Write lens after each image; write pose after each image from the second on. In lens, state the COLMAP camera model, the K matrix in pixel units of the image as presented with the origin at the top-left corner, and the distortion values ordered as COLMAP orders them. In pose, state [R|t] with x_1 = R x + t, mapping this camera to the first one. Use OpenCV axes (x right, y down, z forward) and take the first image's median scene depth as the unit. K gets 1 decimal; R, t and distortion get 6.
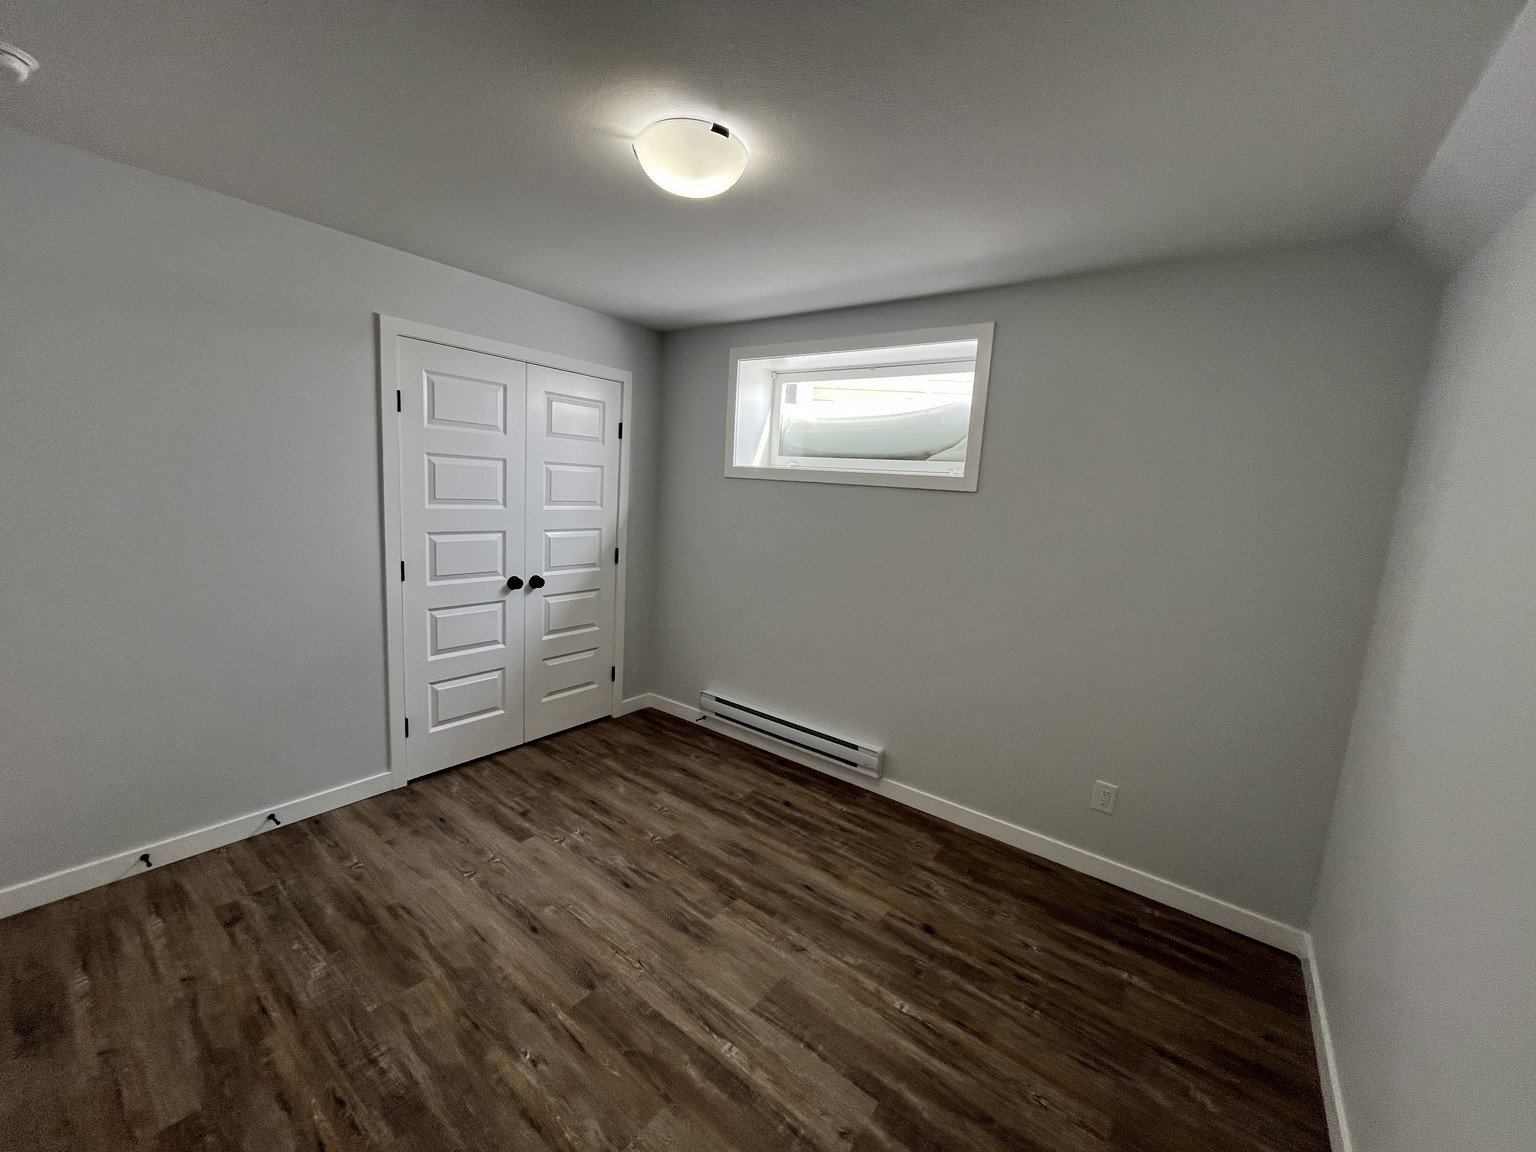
lens RADIAL K [[616.5, 0, 756.9], [0, 616.5, 575.0], [0, 0, 1]] dist [-0.003297, 0.000031]
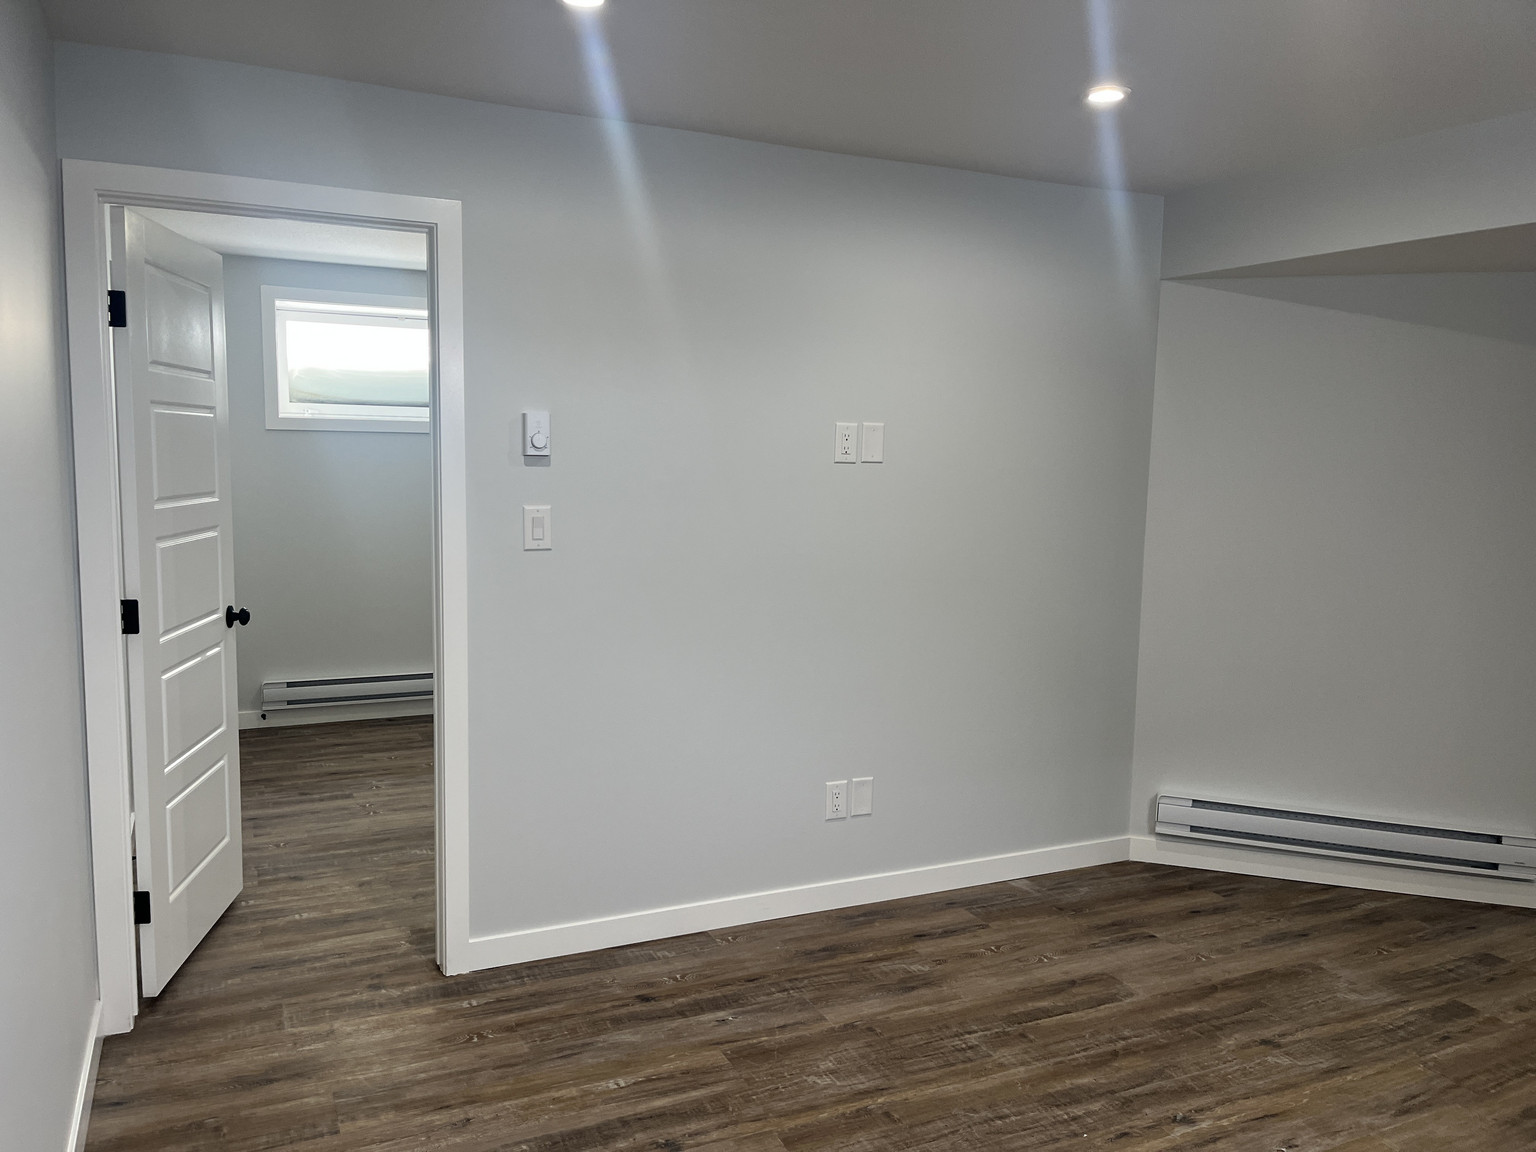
lens RADIAL K [[1154.9, 0, 765.1], [0, 1154.9, 585.9], [0, 0, 1]] dist [0.065739, -0.099781]
pose [[0.455624, -0.158560, 0.875937, -1.788997], [0.138194, 0.984677, 0.106362, -0.026468], [-0.879380, 0.072588, 0.470555, -0.567130]]
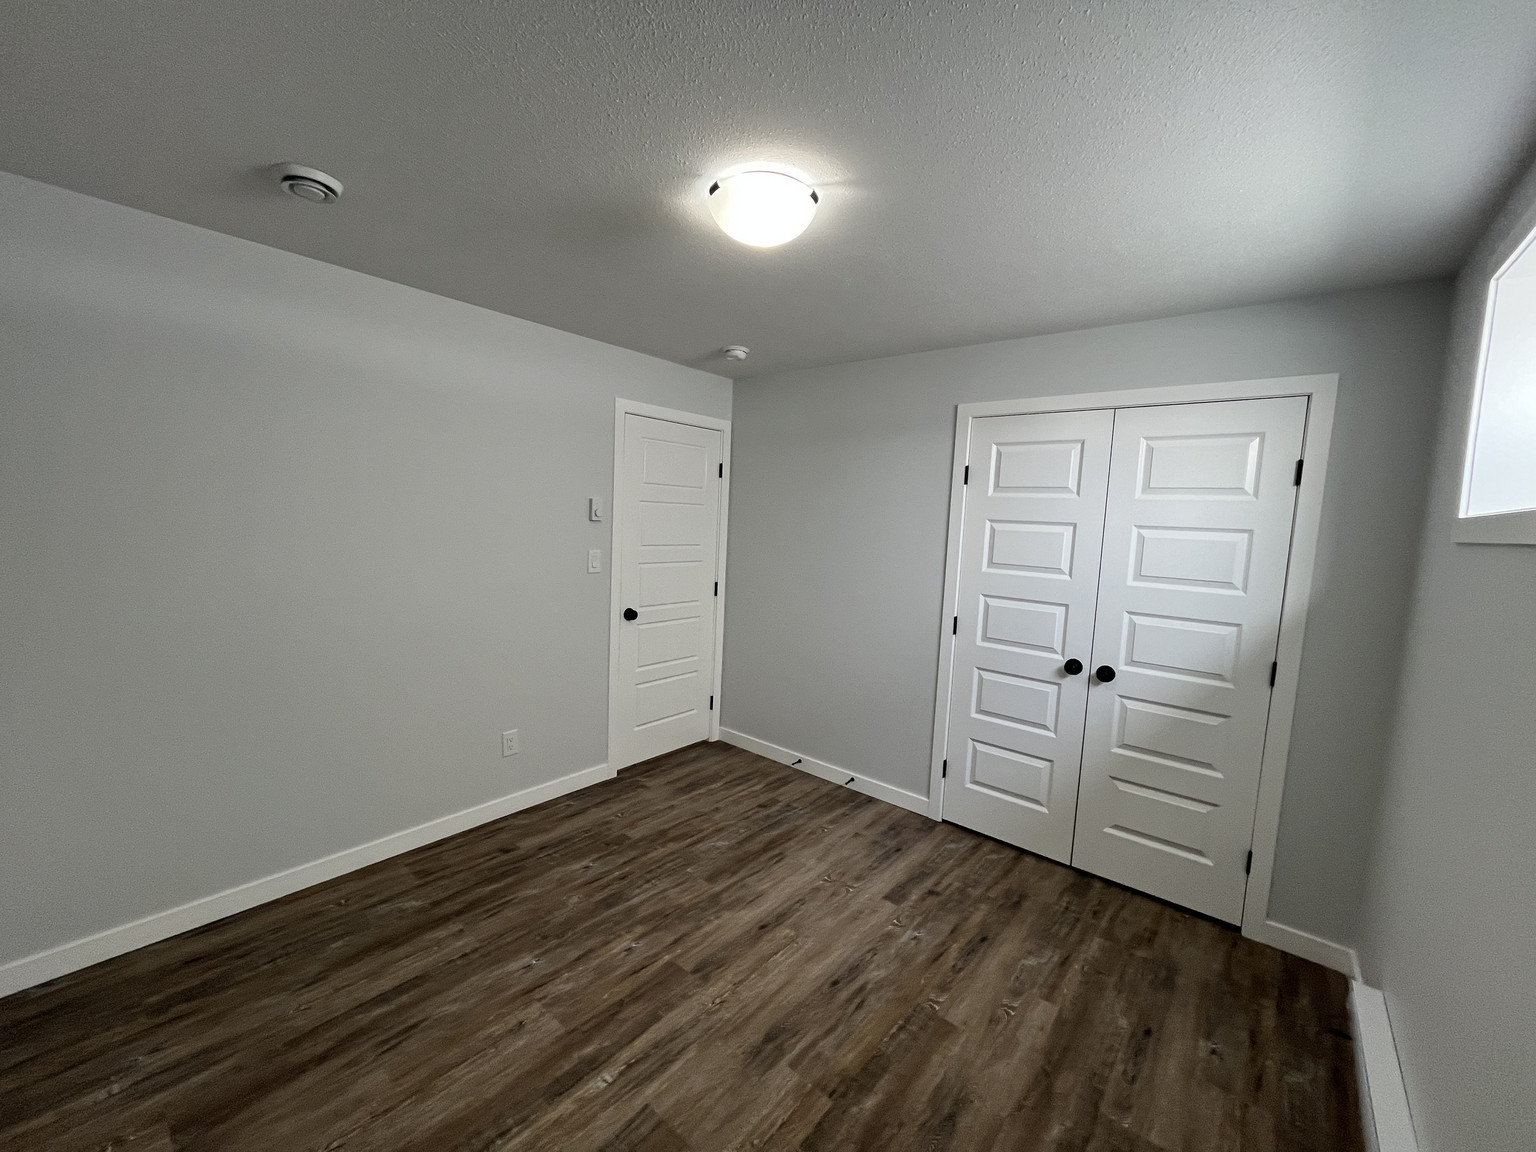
lens RADIAL K [[616.5, 0, 756.9], [0, 616.5, 575.0], [0, 0, 1]] dist [-0.003297, 0.000031]
pose [[-0.044507, 0.031953, -0.998498, 0.625690], [-0.194133, 0.980159, 0.040020, -0.080802], [0.979965, 0.195623, -0.037421, 0.767649]]
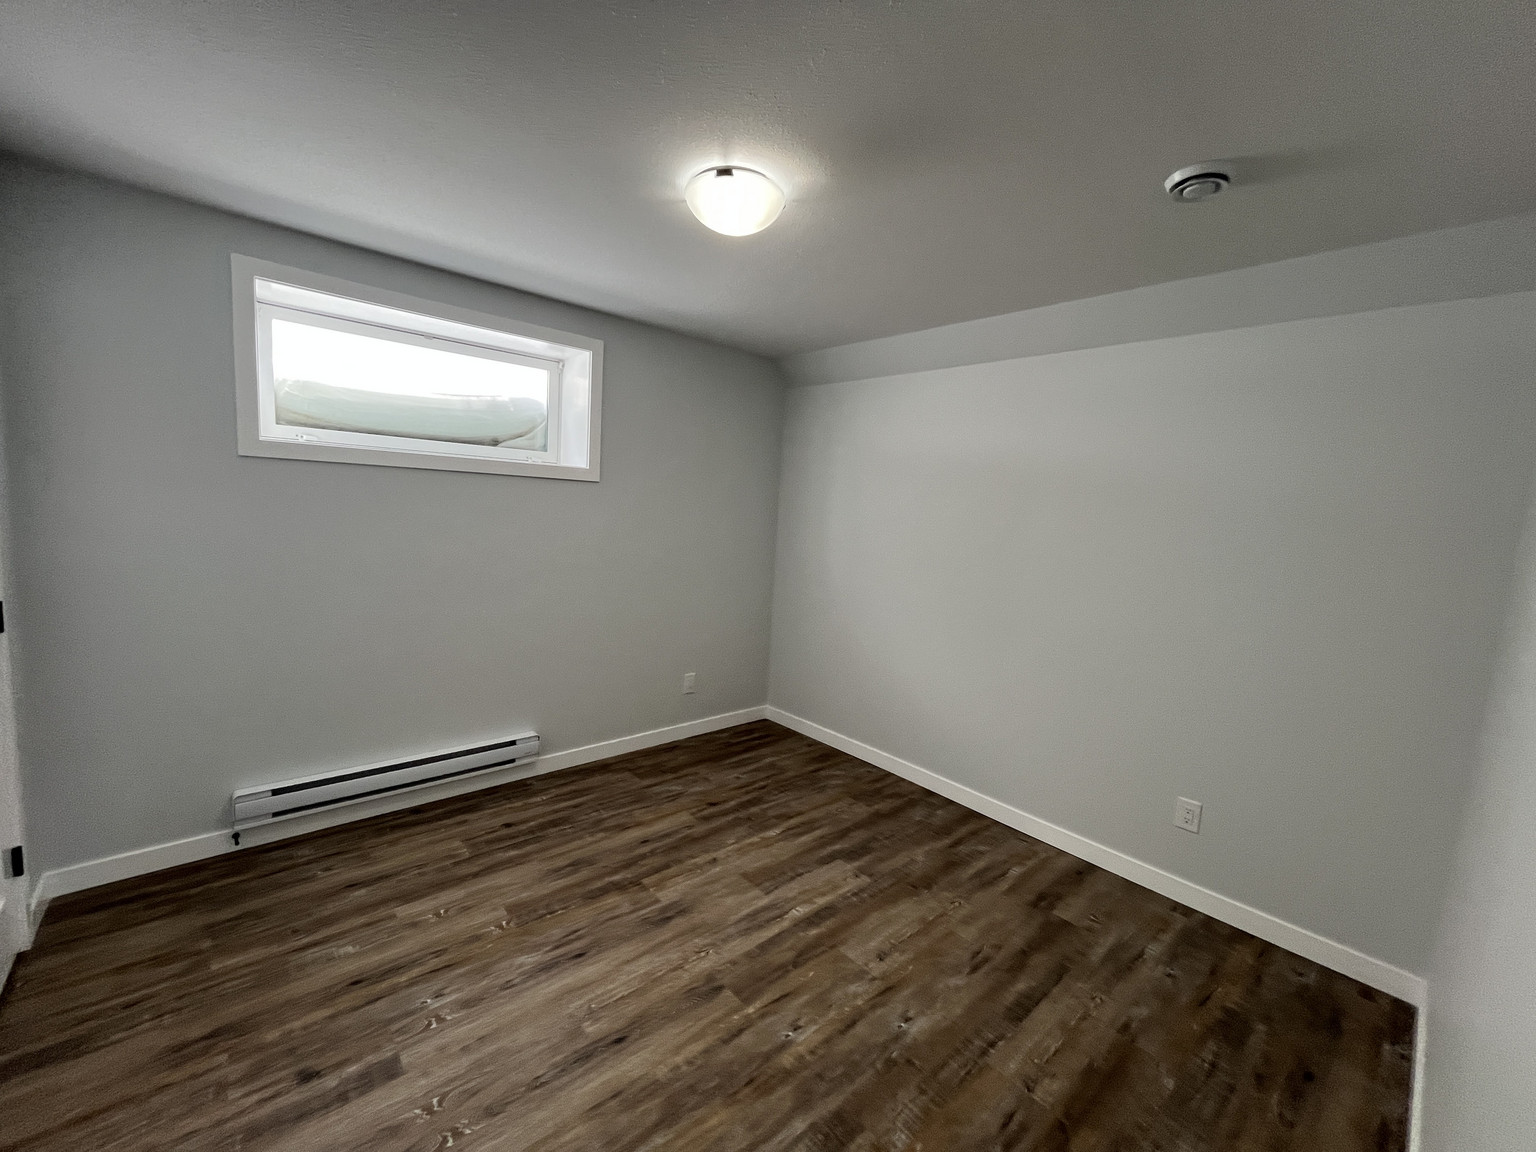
lens RADIAL K [[616.5, 0, 756.9], [0, 616.5, 575.0], [0, 0, 1]] dist [-0.003297, 0.000031]
pose [[0.197816, -0.163660, 0.966480, -0.858849], [0.099593, 0.984217, 0.146279, -0.112282], [-0.975167, 0.067319, 0.210994, 0.515904]]
